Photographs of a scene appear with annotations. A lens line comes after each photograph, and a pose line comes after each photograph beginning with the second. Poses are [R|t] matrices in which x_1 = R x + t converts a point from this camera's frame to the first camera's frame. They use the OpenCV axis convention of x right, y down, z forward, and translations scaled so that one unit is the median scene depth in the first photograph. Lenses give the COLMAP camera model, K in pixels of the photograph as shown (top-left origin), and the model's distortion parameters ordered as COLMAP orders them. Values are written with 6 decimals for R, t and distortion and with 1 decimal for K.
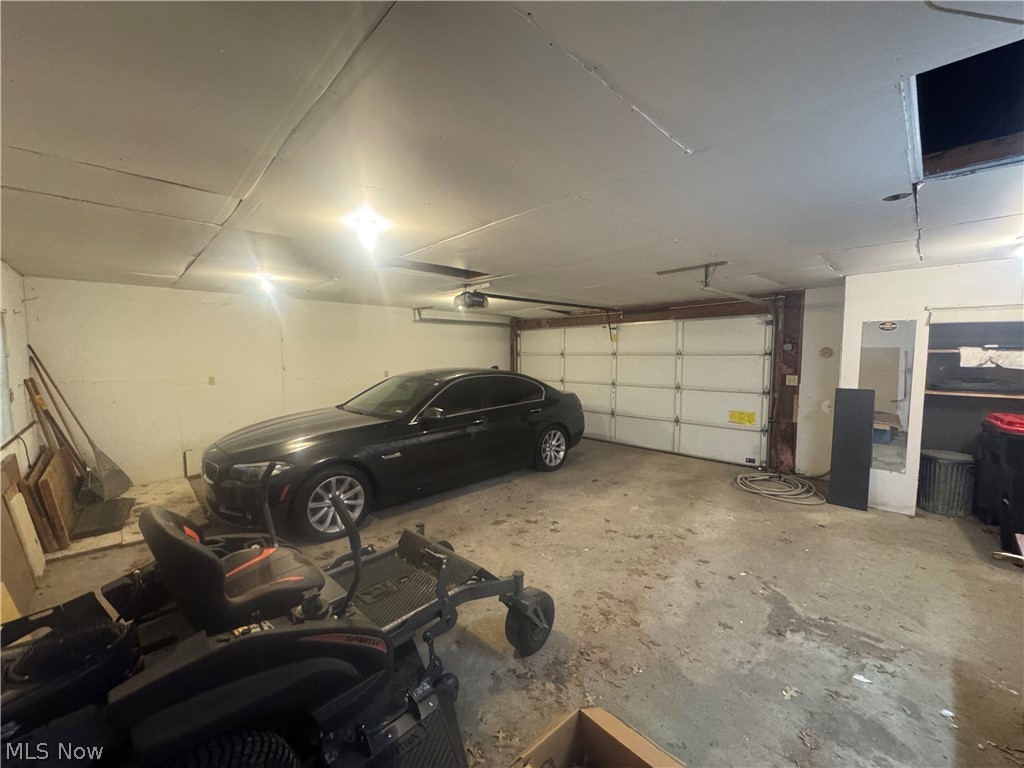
lens RADIAL K [[407.5, 0, 512.2], [0, 407.5, 382.3], [0, 0, 1]] dist [-0.000623, -0.000428]
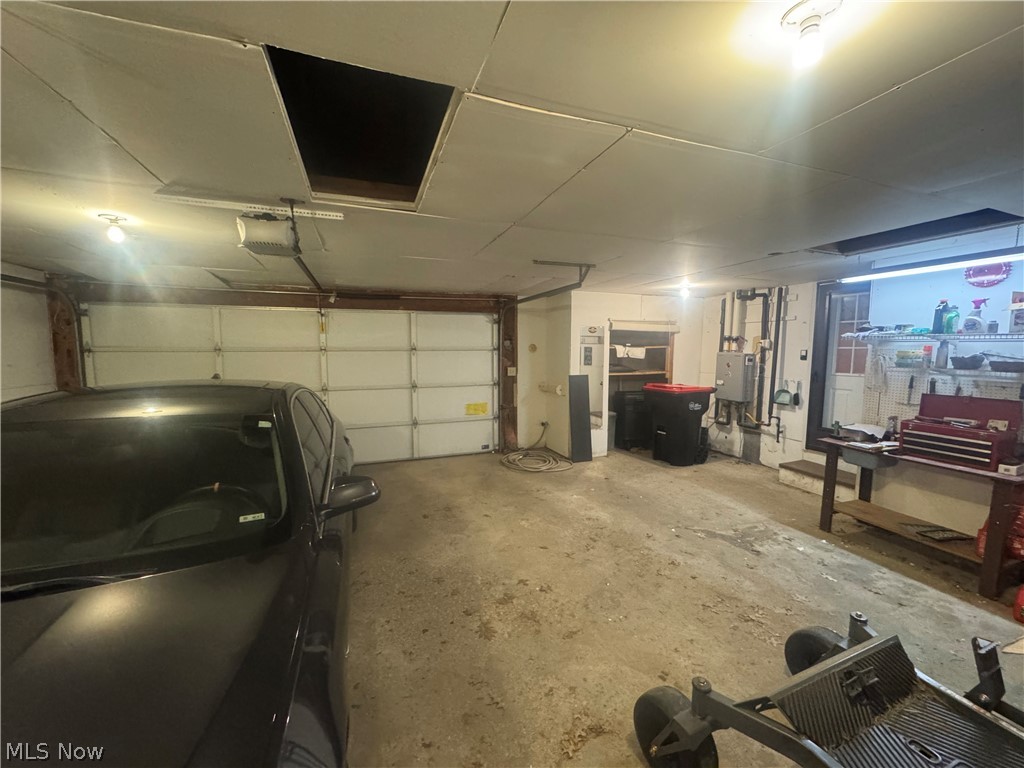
lens RADIAL K [[407.5, 0, 512.0], [0, 407.5, 384.1], [0, 0, 1]] dist [-0.000623, -0.000428]
pose [[0.398056, -0.079977, 0.913868, -0.479257], [0.062653, 0.996236, 0.059896, -0.047380], [-0.915219, 0.033414, 0.401569, 0.631217]]
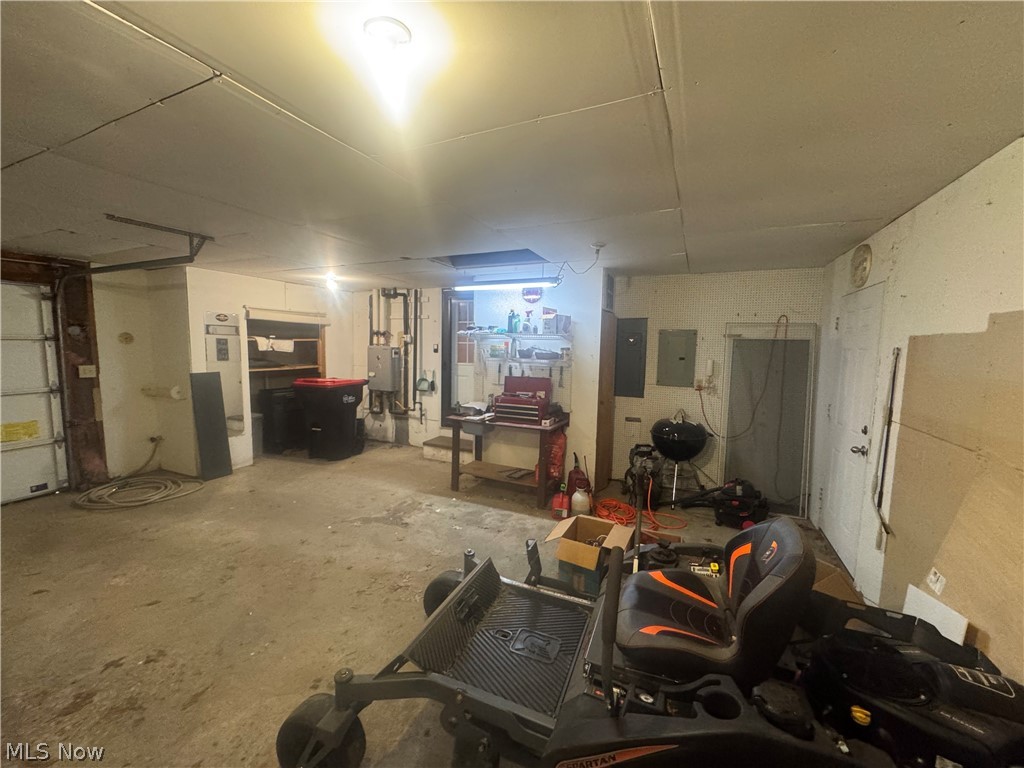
lens RADIAL K [[407.5, 0, 510.9], [0, 407.5, 383.4], [0, 0, 1]] dist [-0.000623, -0.000428]
pose [[-0.365603, -0.092538, 0.926159, -0.469332], [0.050347, 0.991623, 0.118953, -0.042871], [-0.929408, 0.090119, -0.357881, 0.602989]]
